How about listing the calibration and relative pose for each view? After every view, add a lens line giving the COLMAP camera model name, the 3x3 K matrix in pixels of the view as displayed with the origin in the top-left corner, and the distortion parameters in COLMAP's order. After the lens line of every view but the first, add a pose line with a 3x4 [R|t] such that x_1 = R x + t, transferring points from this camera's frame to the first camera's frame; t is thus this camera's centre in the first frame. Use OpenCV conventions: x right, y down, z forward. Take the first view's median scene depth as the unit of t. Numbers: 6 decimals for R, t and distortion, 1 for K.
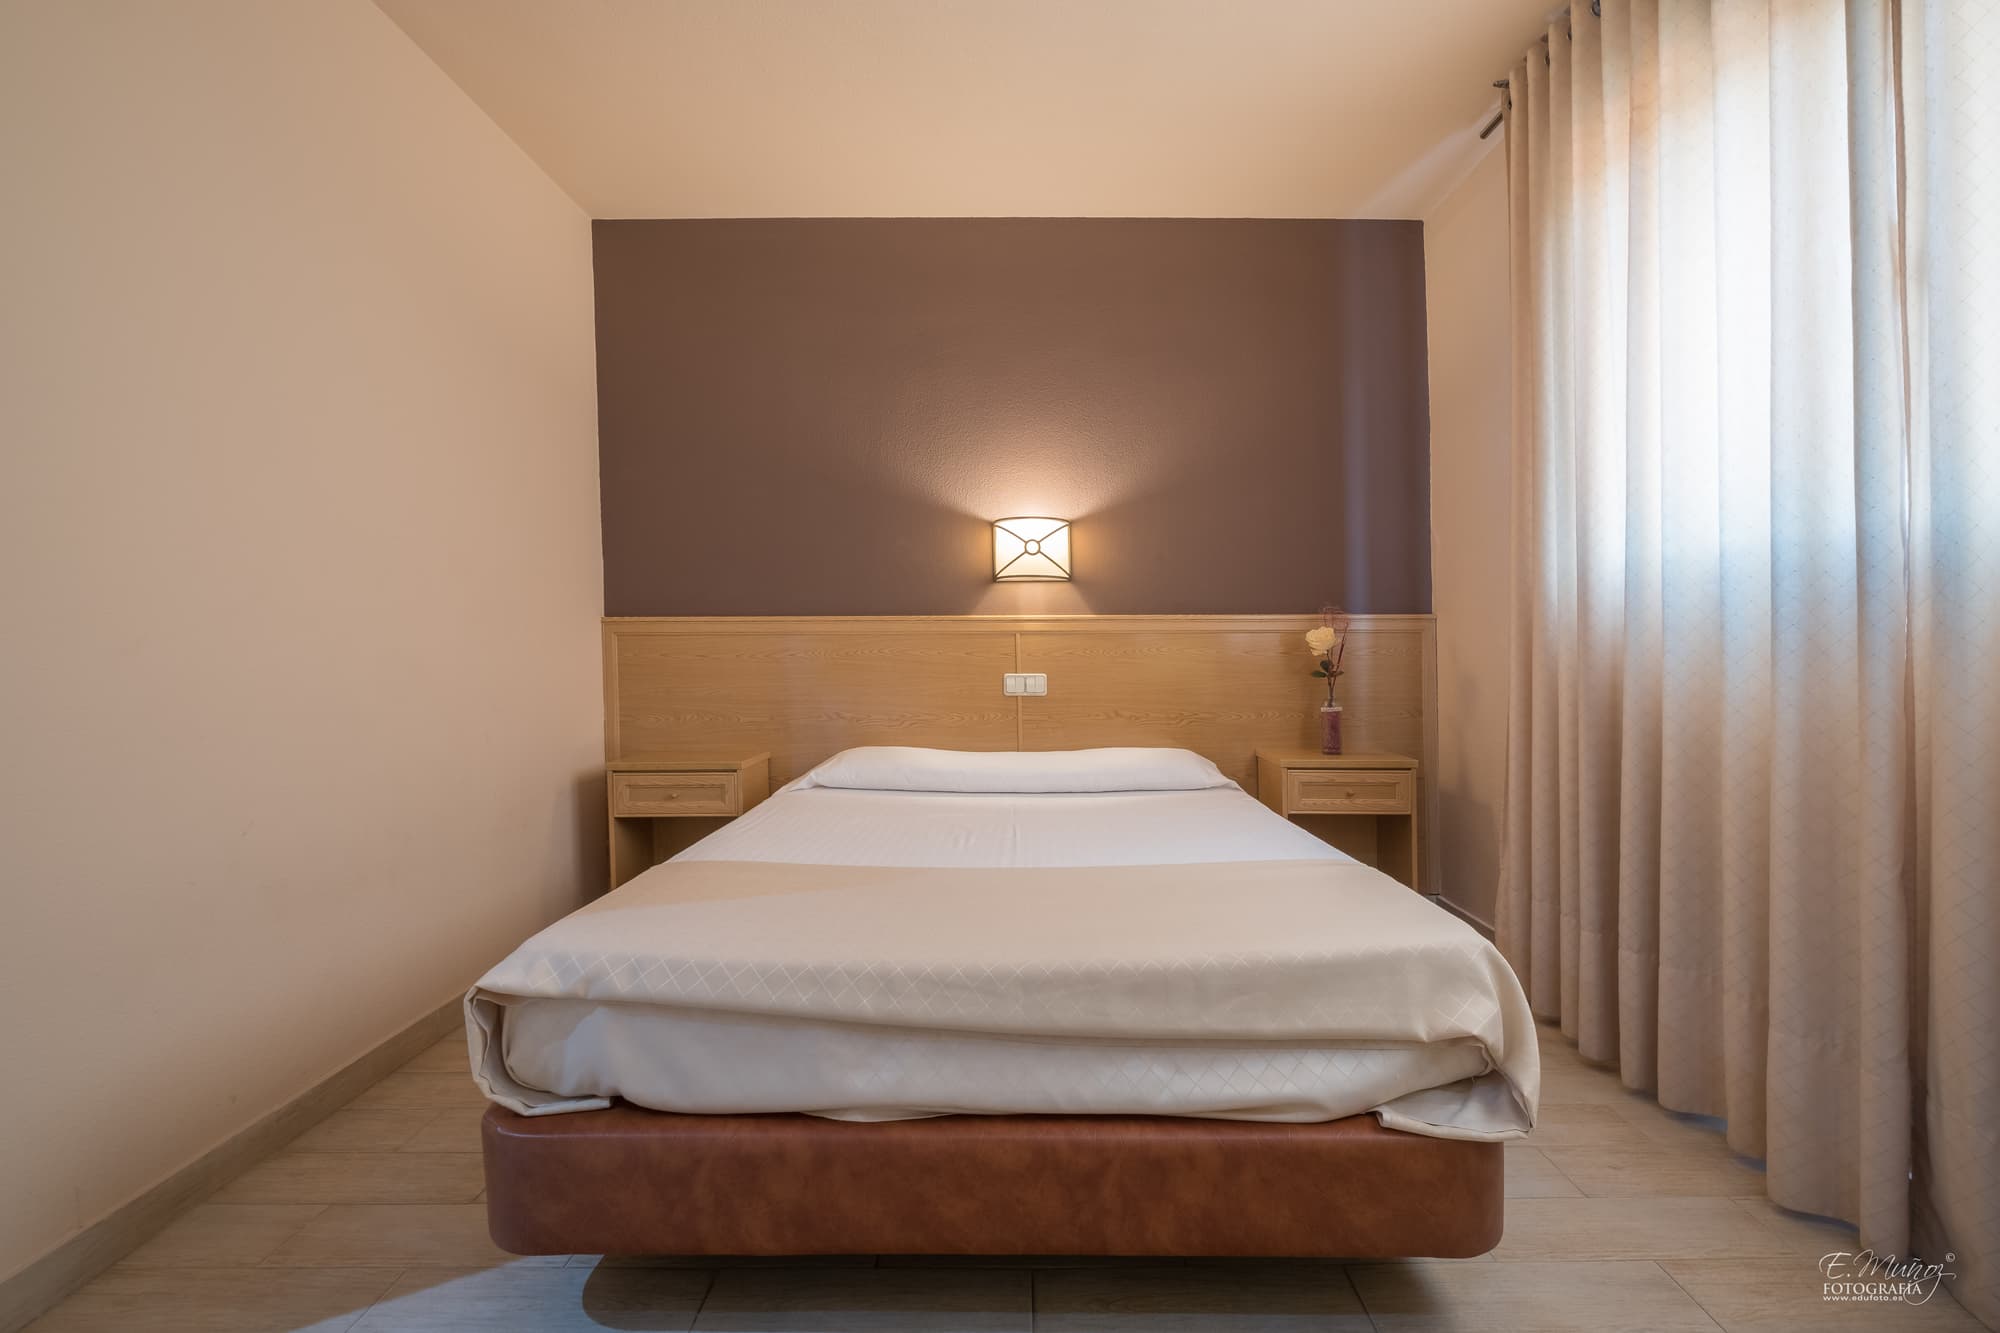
lens RADIAL K [[877.0, 0, 1000.9], [0, 877.0, 662.7], [0, 0, 1]] dist [-0.000347, -0.000546]
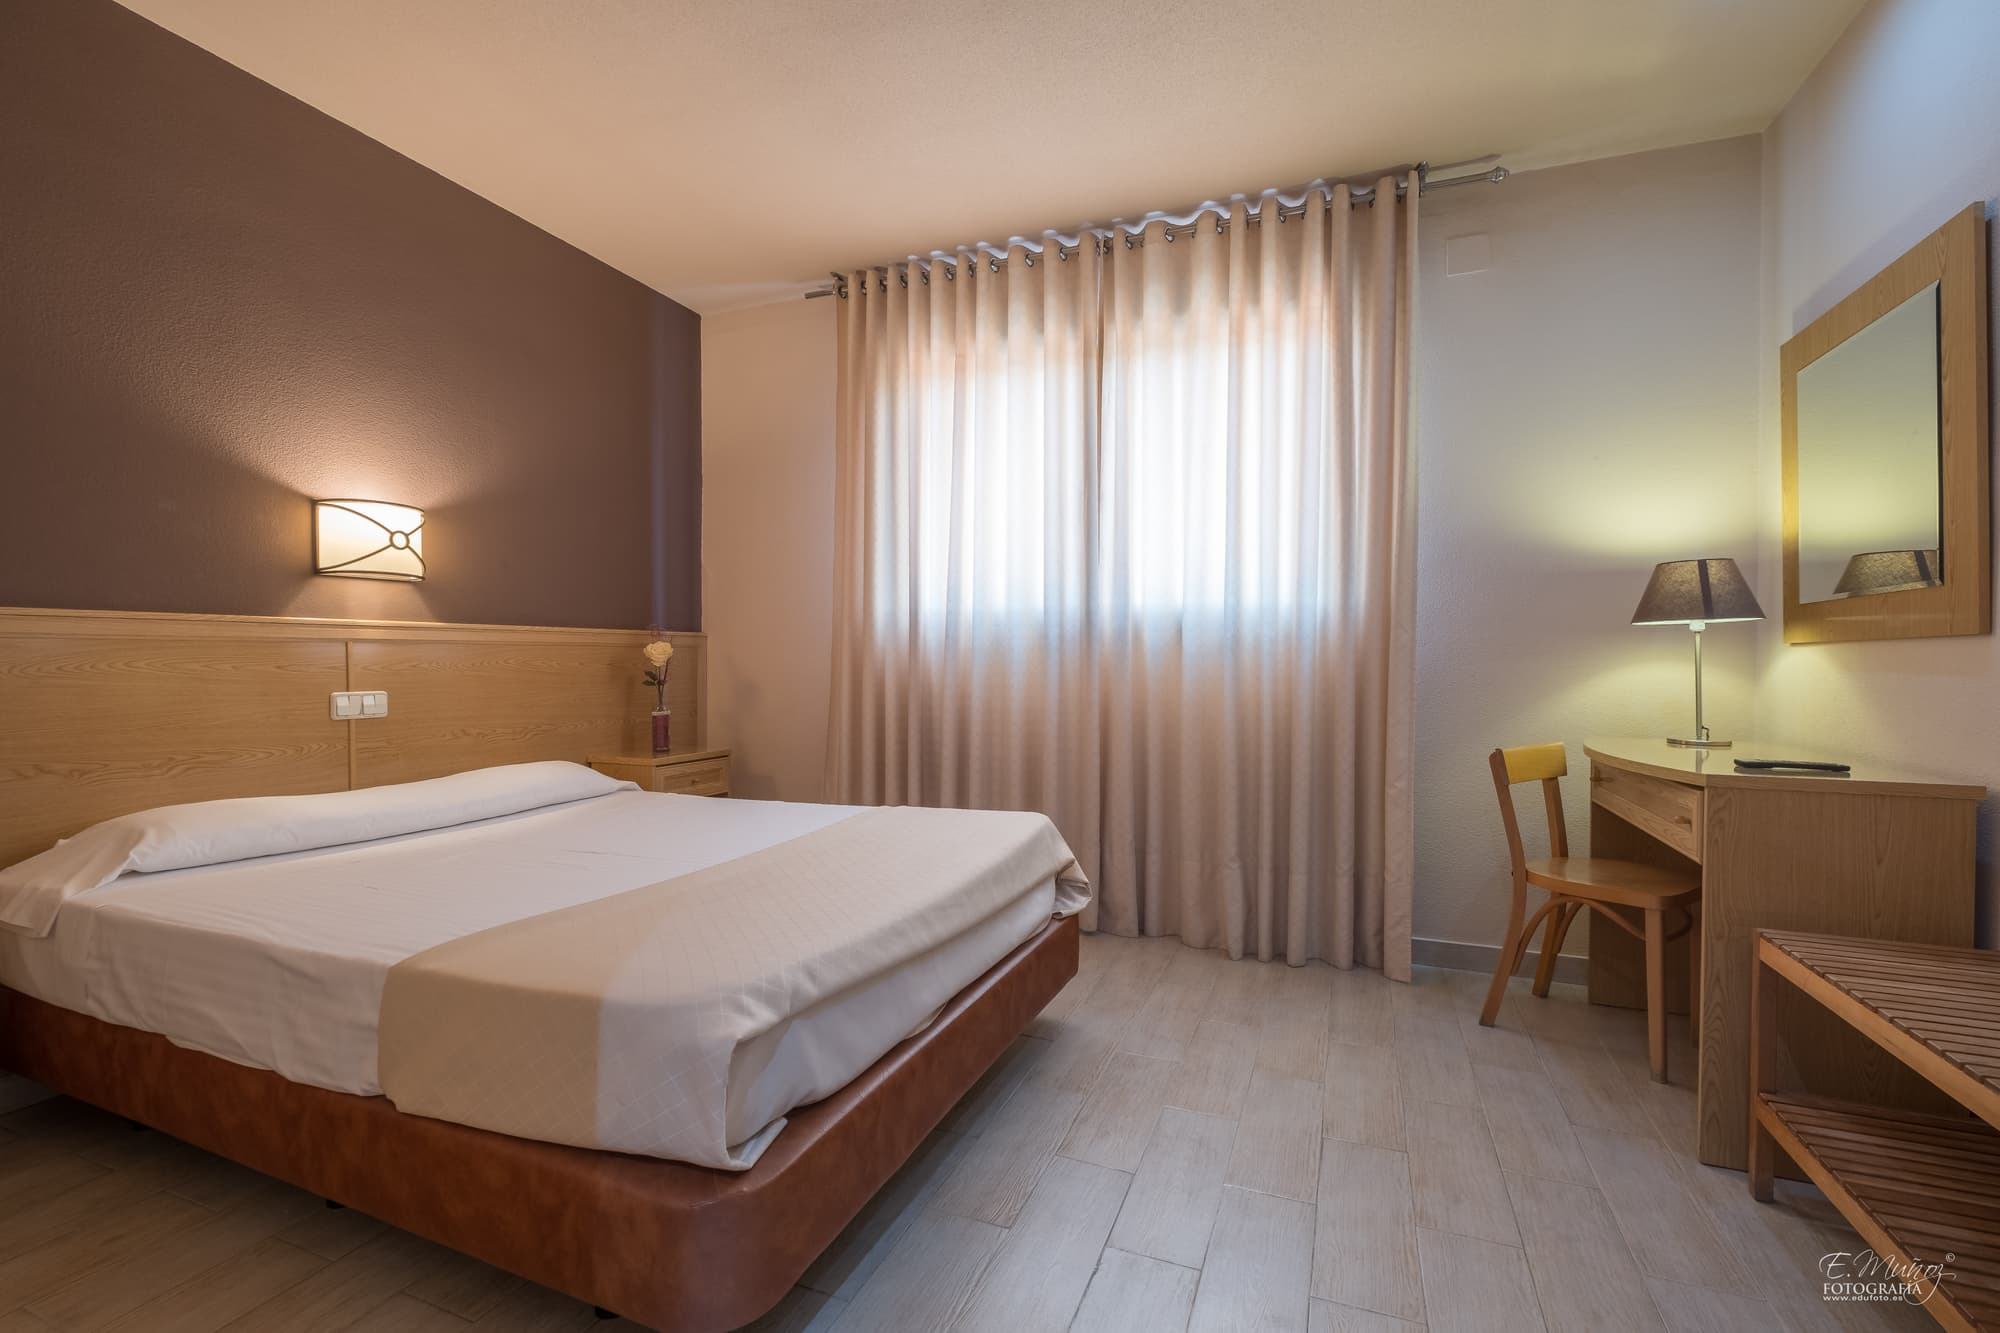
lens RADIAL K [[850.8, 0, 1000.0], [0, 850.8, 666.5], [0, 0, 1]] dist [-0.000709, -0.000200]
pose [[0.392230, -0.007261, 0.919838, -0.479294], [0.013270, 0.999909, 0.002235, -0.004784], [-0.919771, 0.011330, 0.392291, 0.149919]]
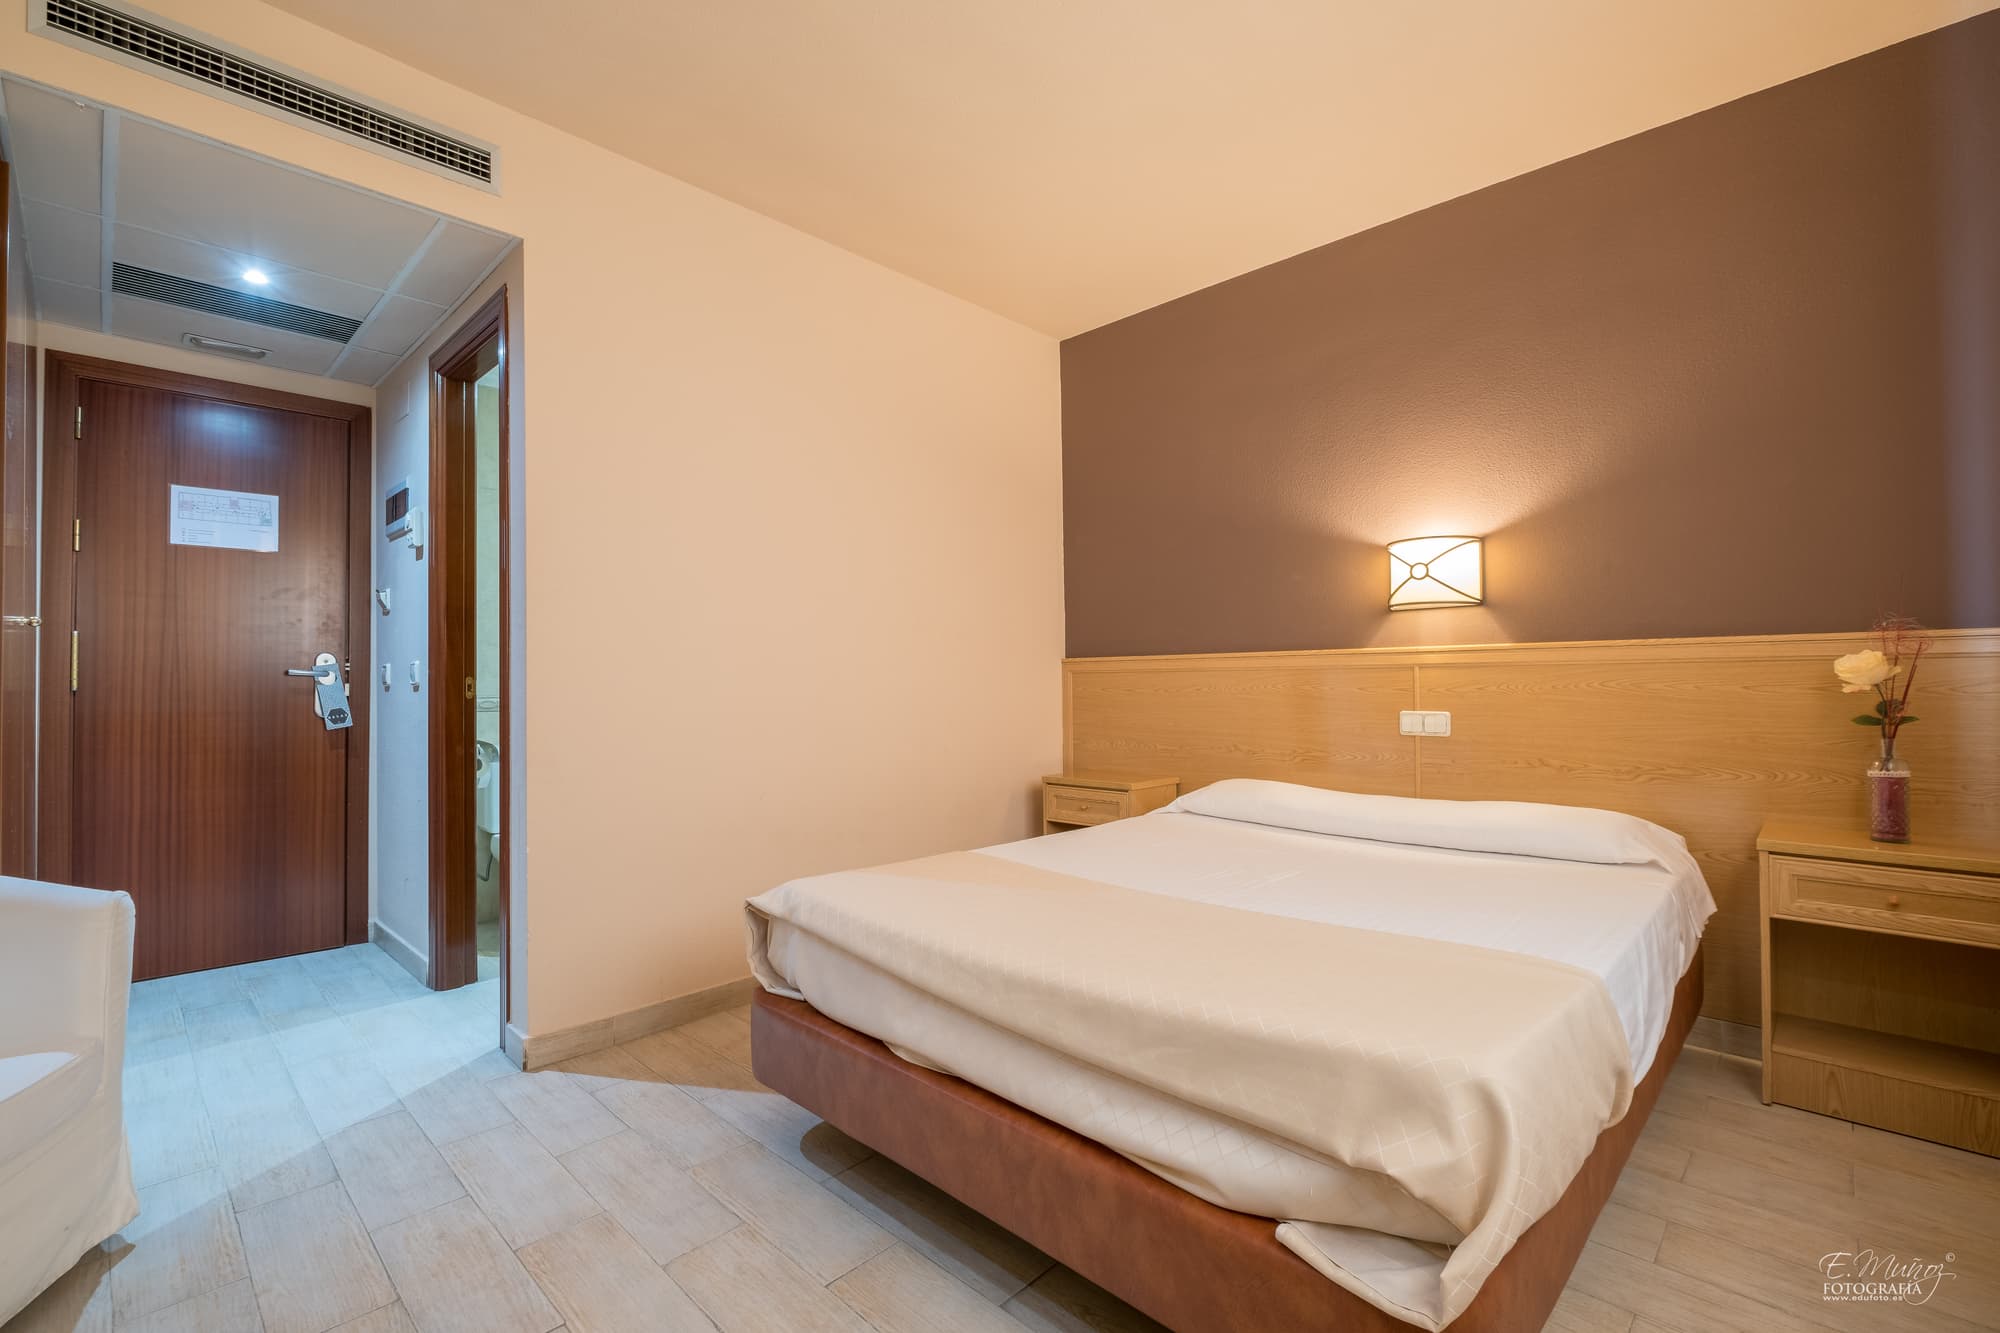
lens RADIAL K [[859.7, 0, 1035.1], [0, 859.7, 676.7], [0, 0, 1]] dist [-0.001697, -0.000257]
pose [[0.736769, -0.007344, -0.676104, 0.340377], [-0.007293, 0.999797, -0.018808, -0.003637], [0.676105, 0.018788, 0.736566, 0.082722]]
